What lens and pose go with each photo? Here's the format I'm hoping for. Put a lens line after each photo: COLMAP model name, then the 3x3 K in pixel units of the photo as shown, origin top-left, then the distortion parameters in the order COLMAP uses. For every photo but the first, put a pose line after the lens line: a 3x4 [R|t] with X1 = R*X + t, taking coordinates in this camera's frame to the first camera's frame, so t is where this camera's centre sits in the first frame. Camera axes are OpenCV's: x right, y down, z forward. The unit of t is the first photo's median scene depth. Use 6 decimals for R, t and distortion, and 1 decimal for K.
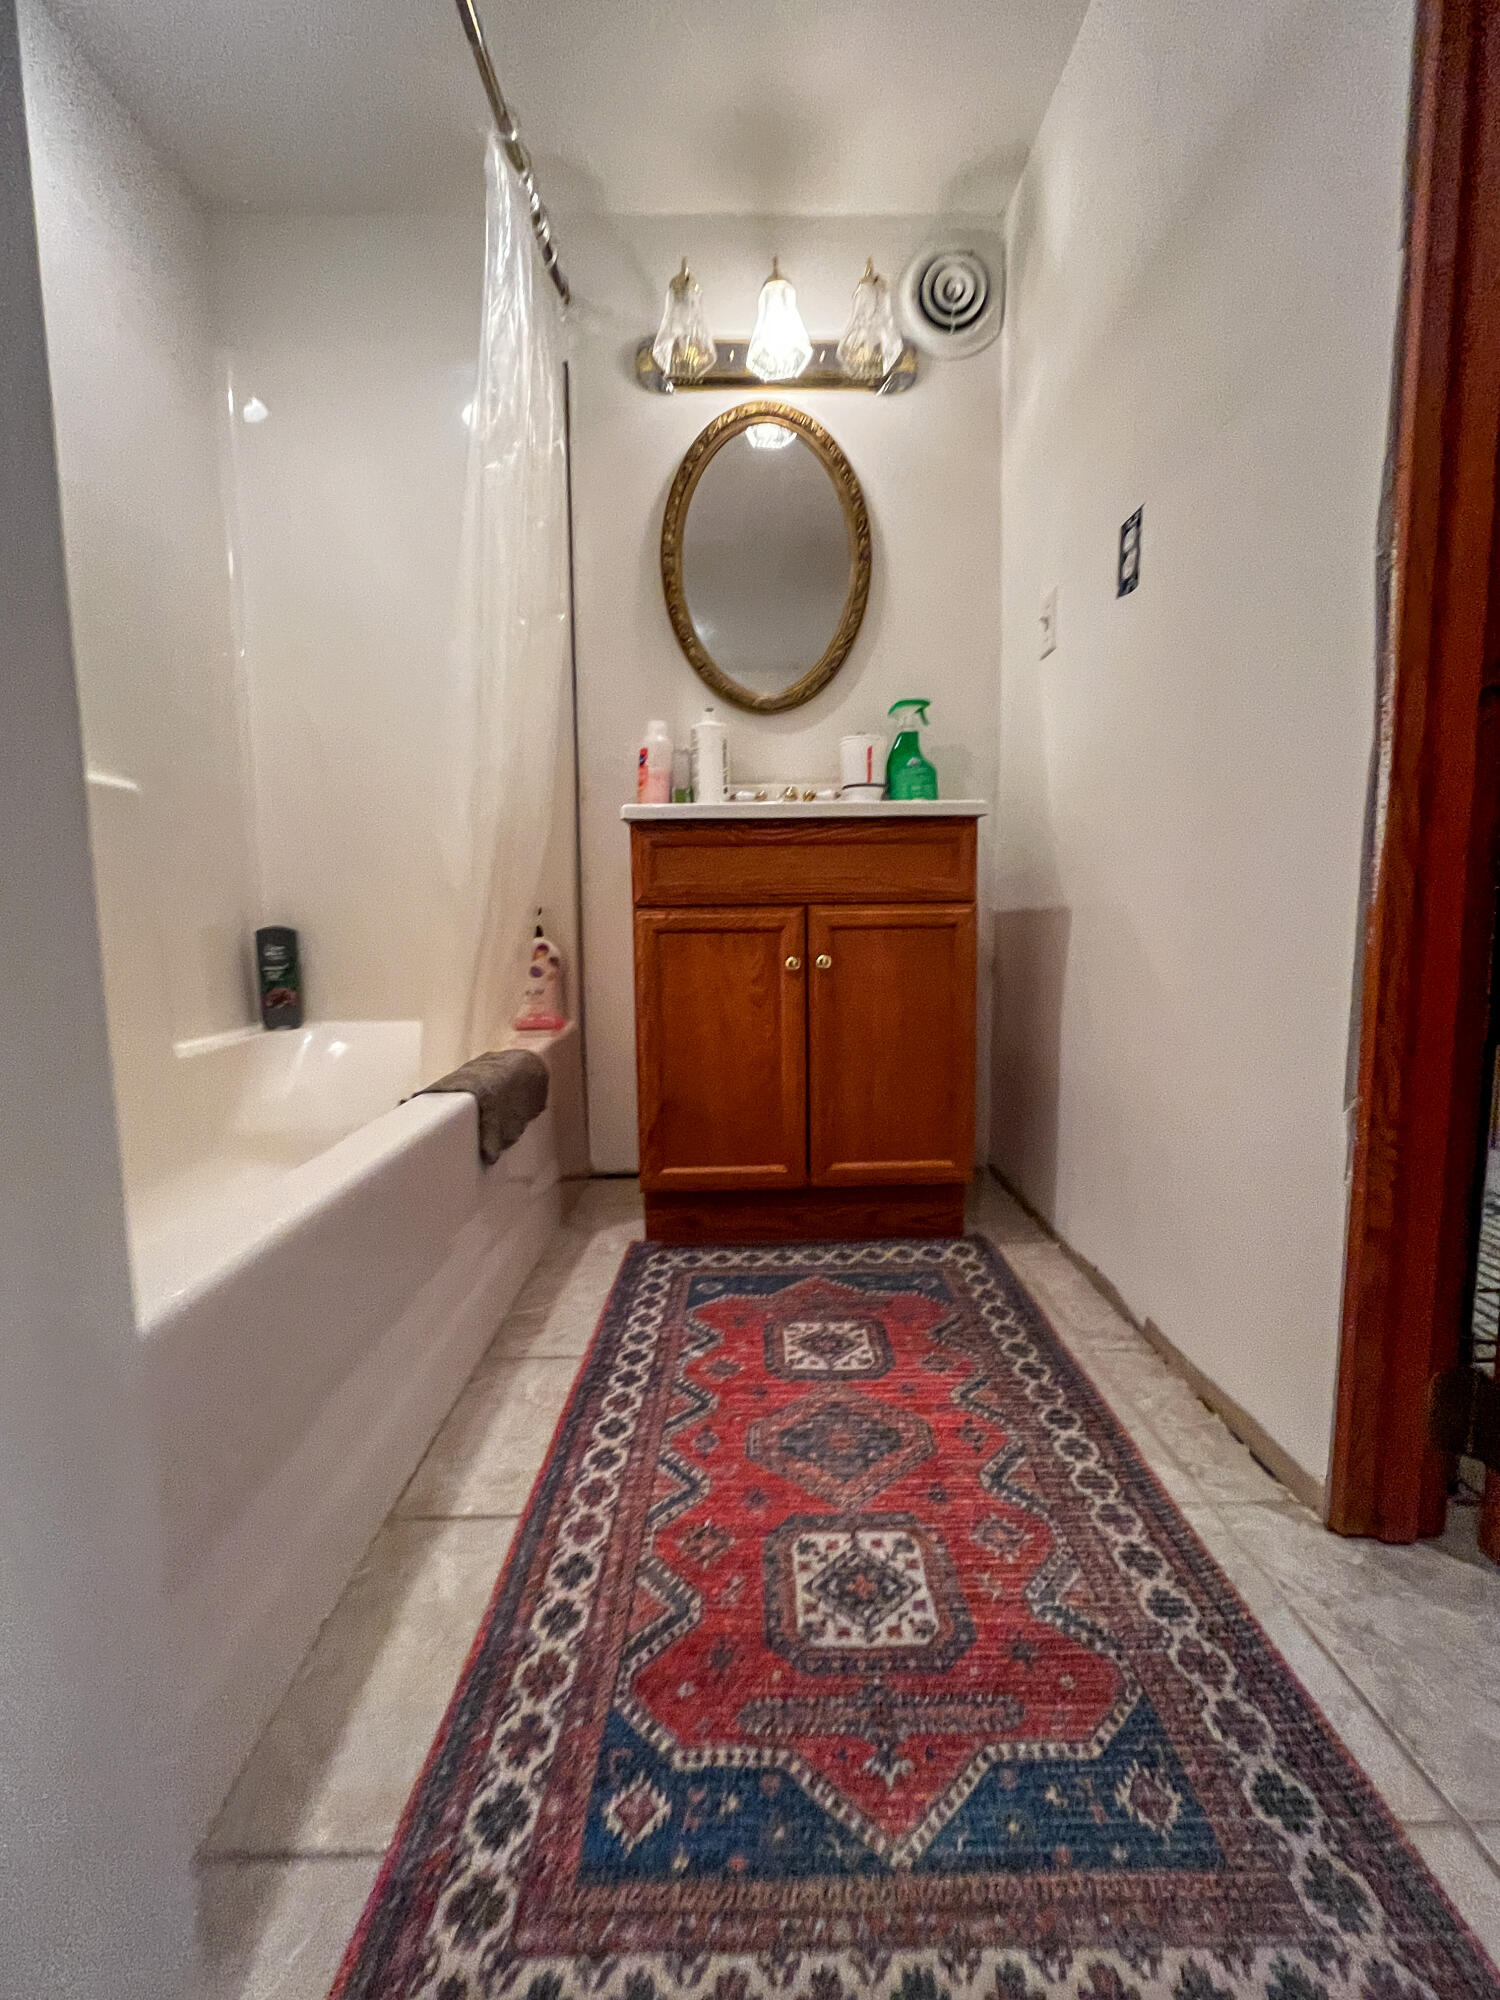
lens RADIAL K [[811.6, 0, 756.6], [0, 811.6, 996.9], [0, 0, 1]] dist [0.000694, -0.000174]
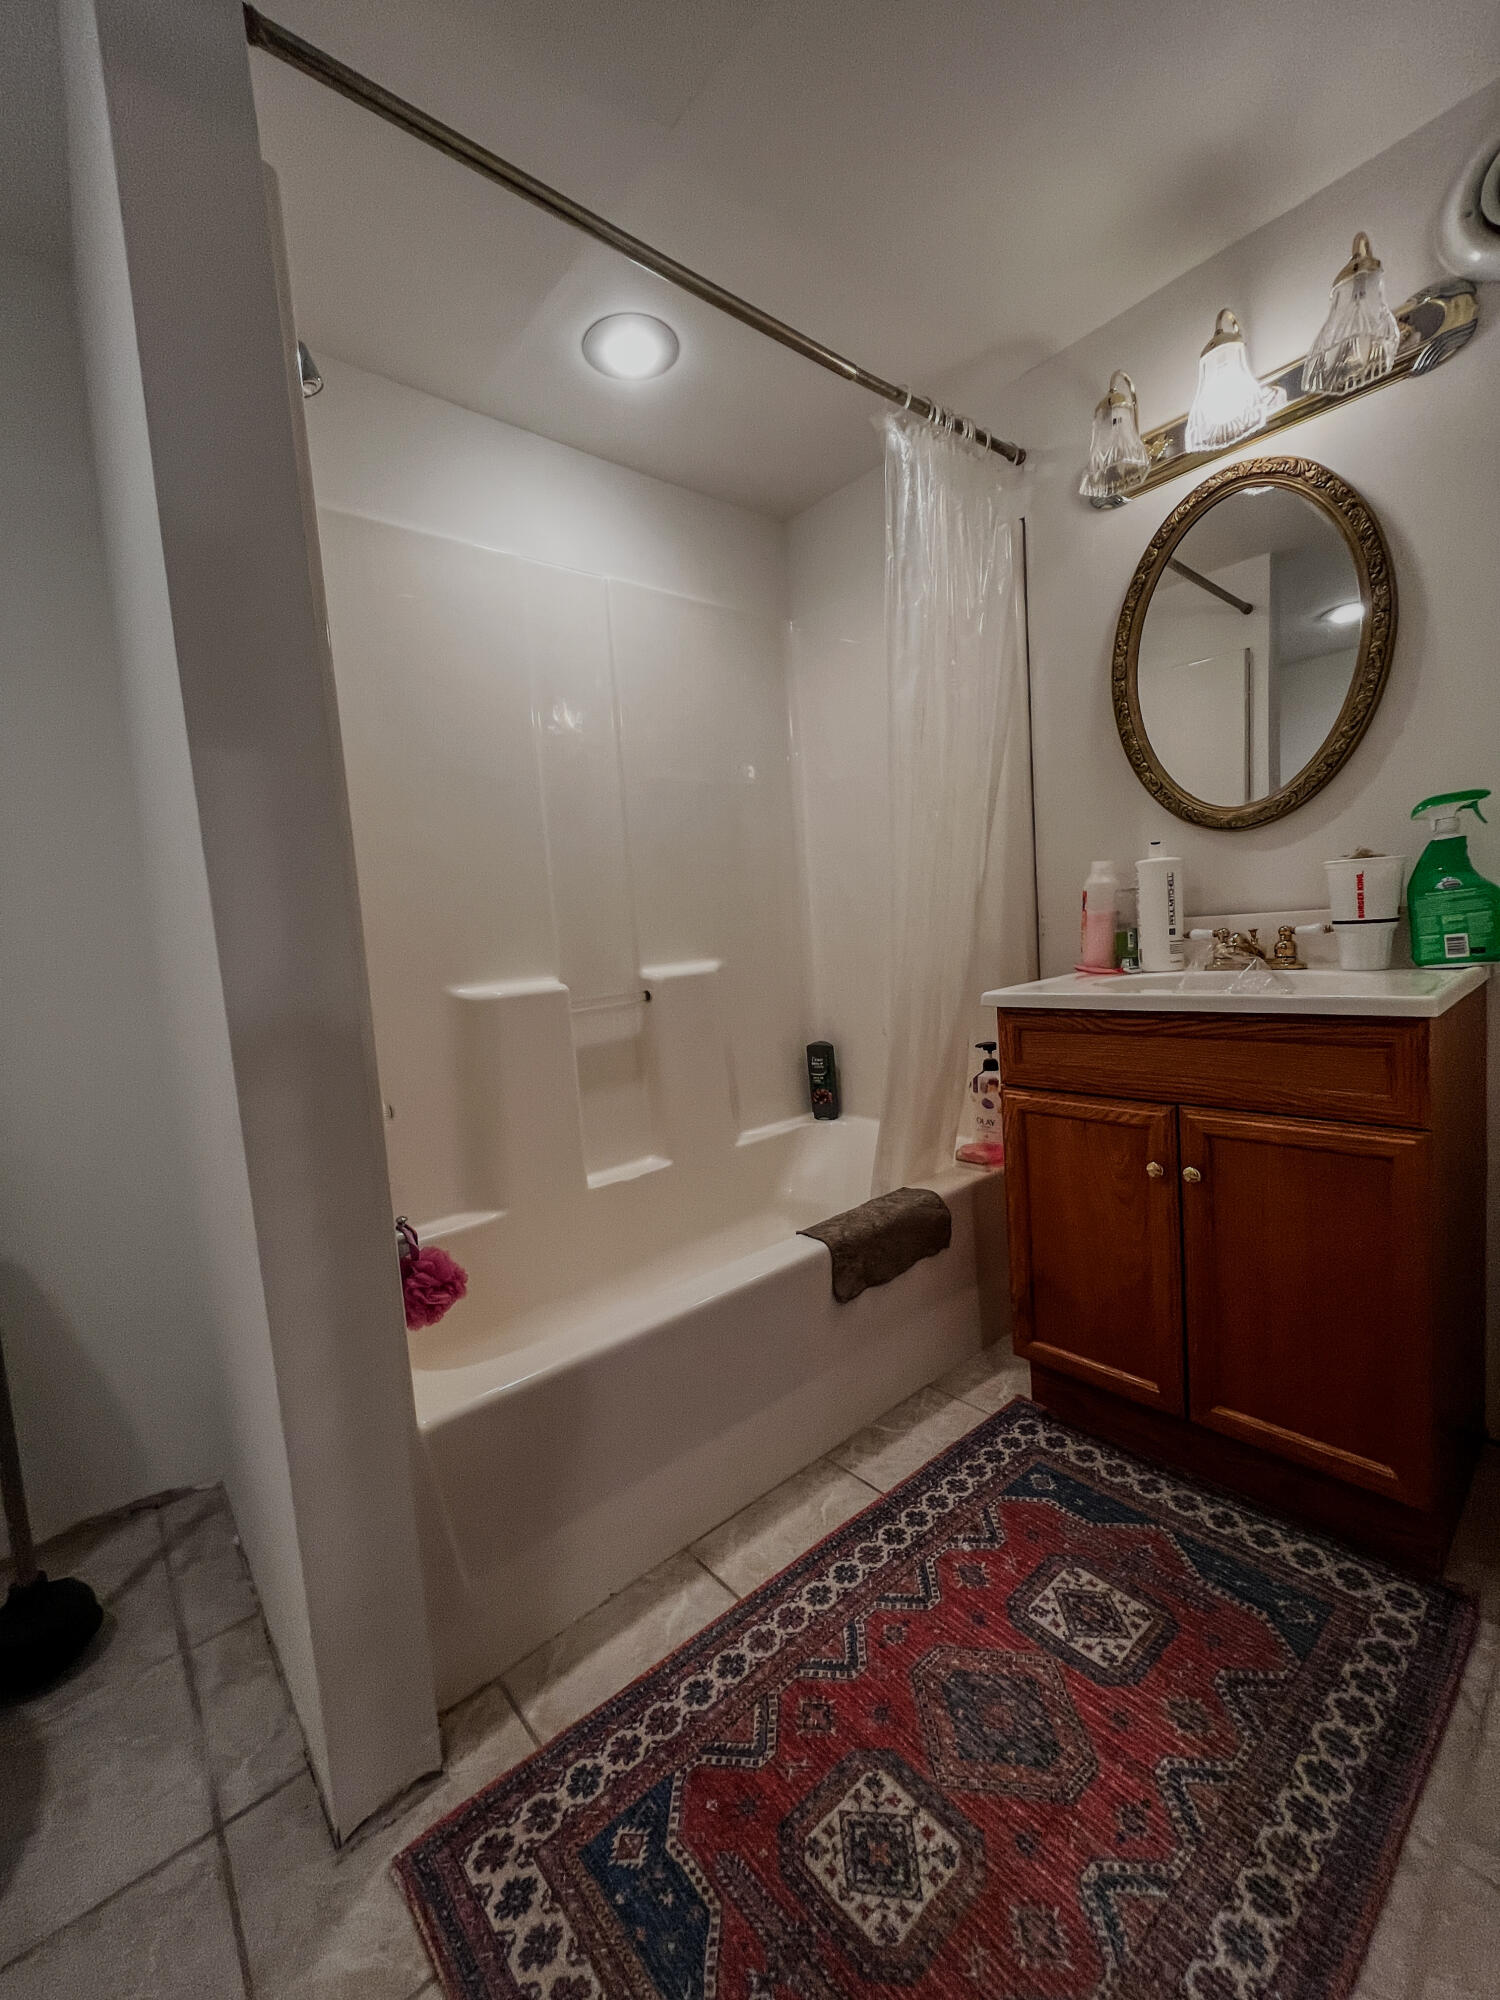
lens RADIAL K [[811.6, 0, 747.0], [0, 811.6, 1002.1], [0, 0, 1]] dist [0.000694, -0.000174]
pose [[0.635040, 0.036257, -0.771628, 0.539302], [-0.014626, 0.999283, 0.034918, -0.305202], [0.772341, -0.010889, 0.635115, 0.111919]]
